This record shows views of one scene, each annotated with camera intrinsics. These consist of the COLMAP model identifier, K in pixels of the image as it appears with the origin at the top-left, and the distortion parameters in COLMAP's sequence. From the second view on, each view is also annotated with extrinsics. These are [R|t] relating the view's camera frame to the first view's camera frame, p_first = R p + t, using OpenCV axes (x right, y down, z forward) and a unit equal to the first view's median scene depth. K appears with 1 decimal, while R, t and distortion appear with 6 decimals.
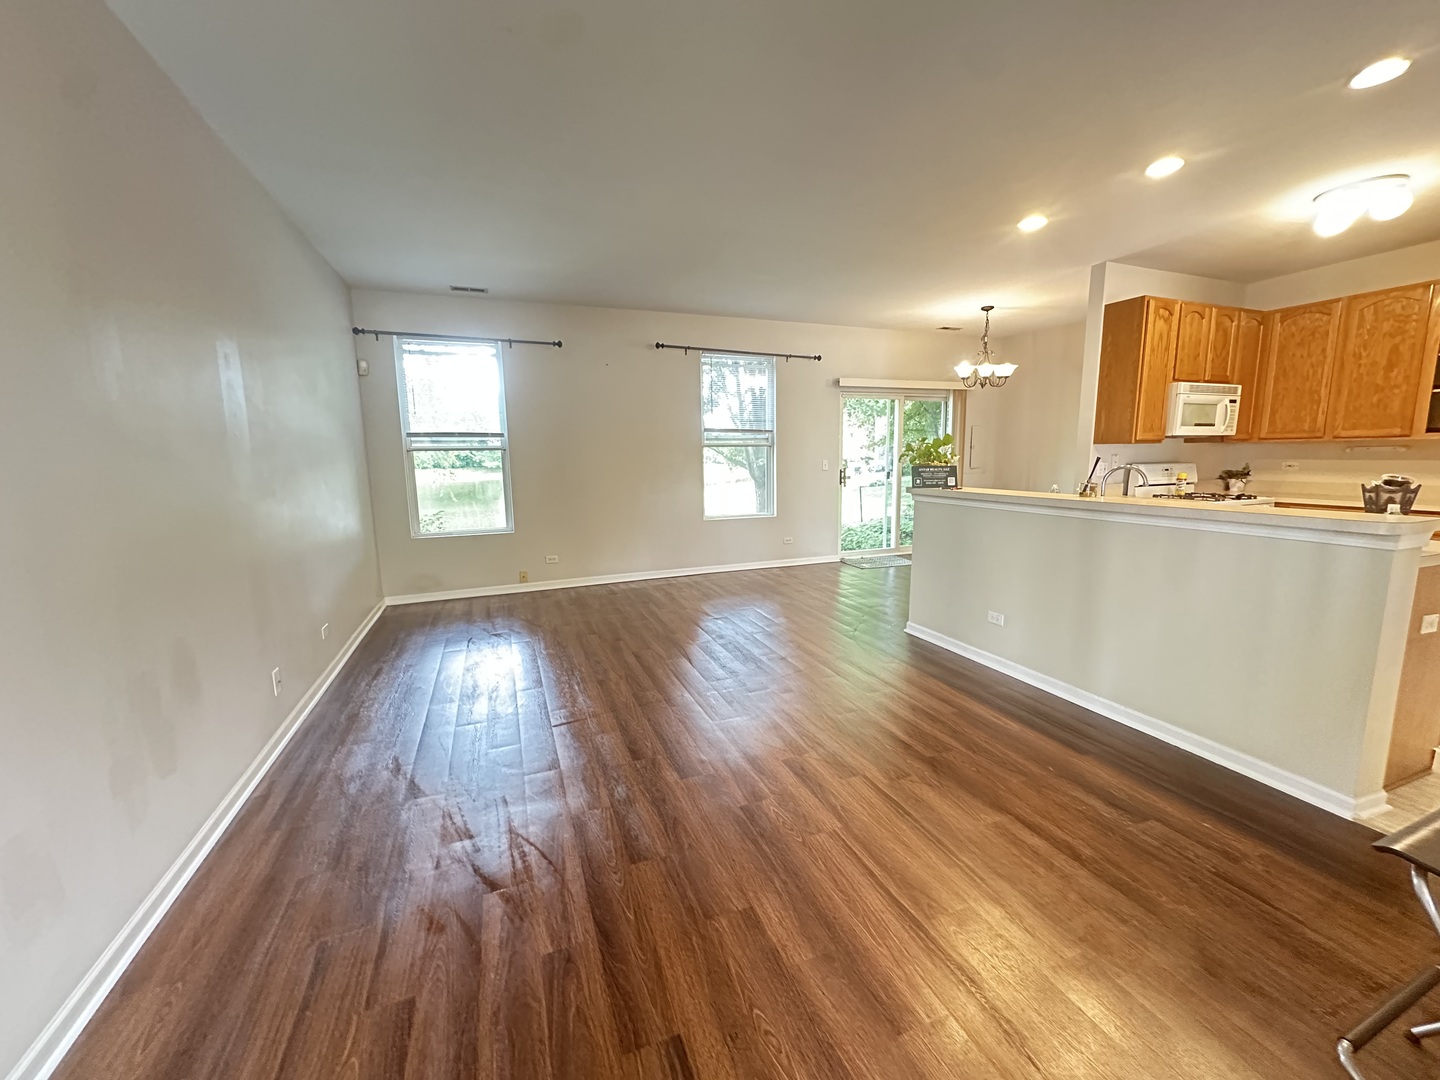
lens RADIAL K [[569.6, 0, 720.0], [0, 569.6, 540.0], [0, 0, 1]] dist [0.000839, -0.000307]
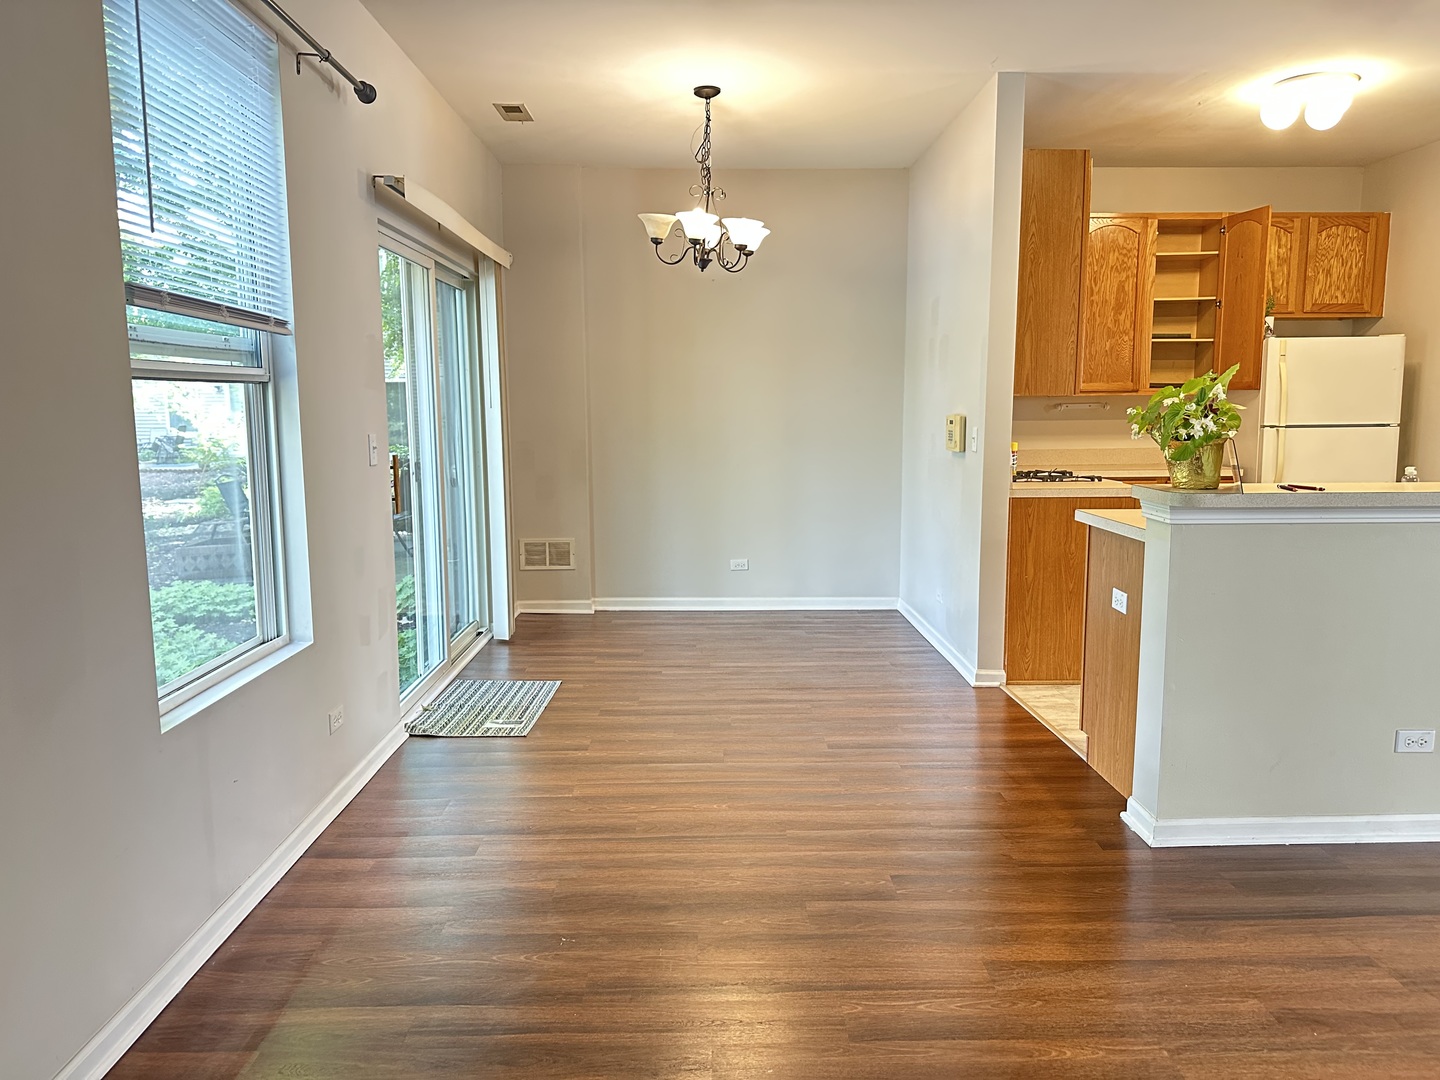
lens RADIAL K [[1007.2, 0, 720.0], [0, 1007.2, 540.0], [0, 0, 1]] dist [0.075332, -0.100156]
pose [[0.352306, -0.115843, 0.928688, -0.412705], [0.139460, 0.987729, 0.070302, -0.142071], [-0.925436, 0.104747, 0.364138, 0.945455]]
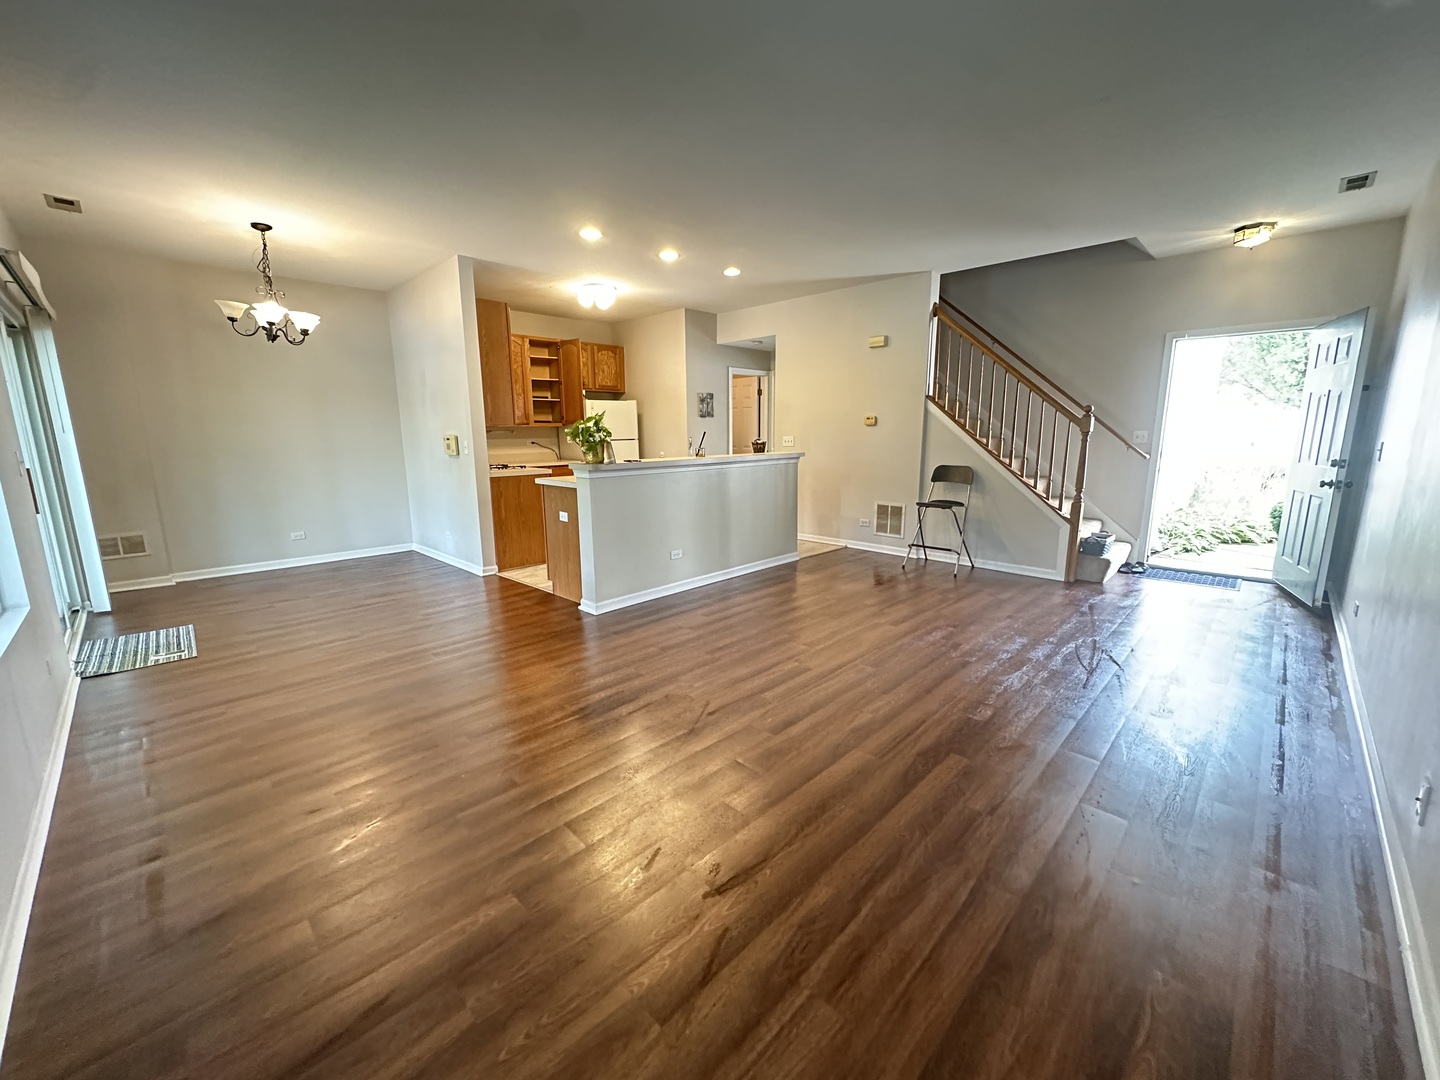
lens RADIAL K [[569.6, 0, 720.0], [0, 569.6, 540.0], [0, 0, 1]] dist [0.000839, -0.000307]
pose [[-0.398831, -0.159240, 0.903093, -0.581442], [0.149205, 0.960416, 0.235241, -0.149902], [-0.904805, 0.228568, -0.359284, 1.068112]]
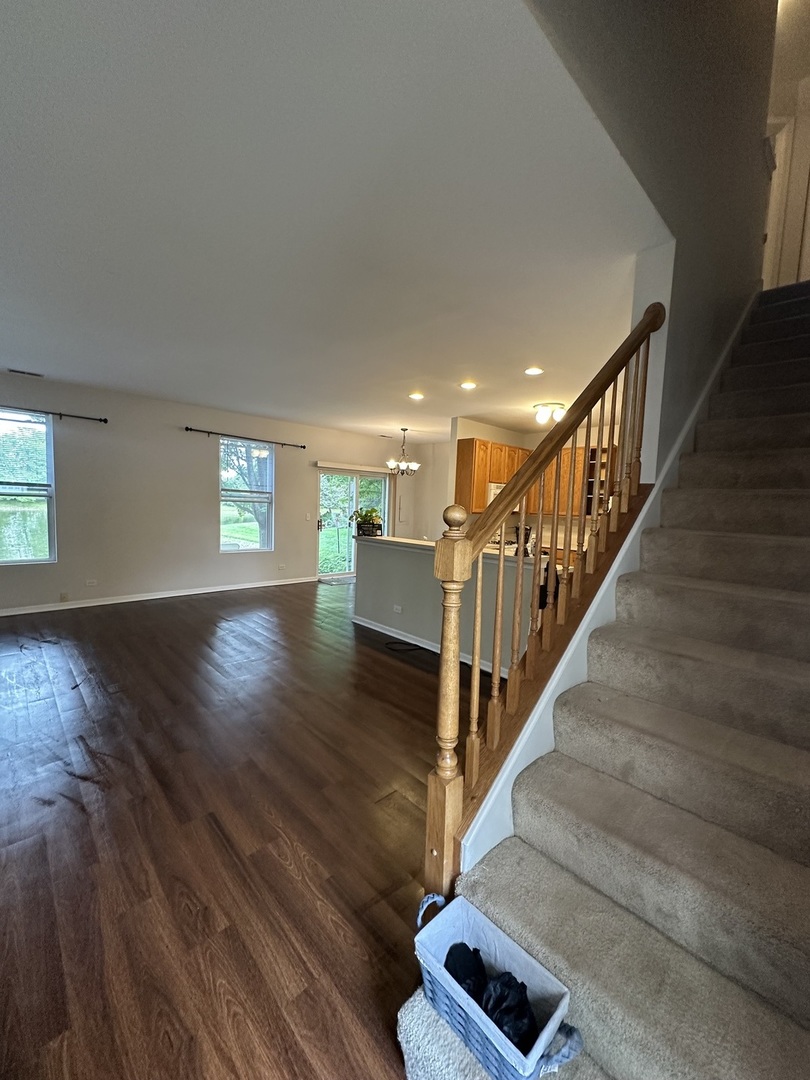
lens RADIAL K [[427.2, 0, 405.0], [0, 427.2, 540.0], [0, 0, 1]] dist [0.000839, -0.000307]
pose [[0.925155, 0.017056, 0.379206, -0.008633], [0.006534, 0.998126, -0.060835, 0.000320], [-0.379534, 0.058760, 0.923310, -0.205937]]
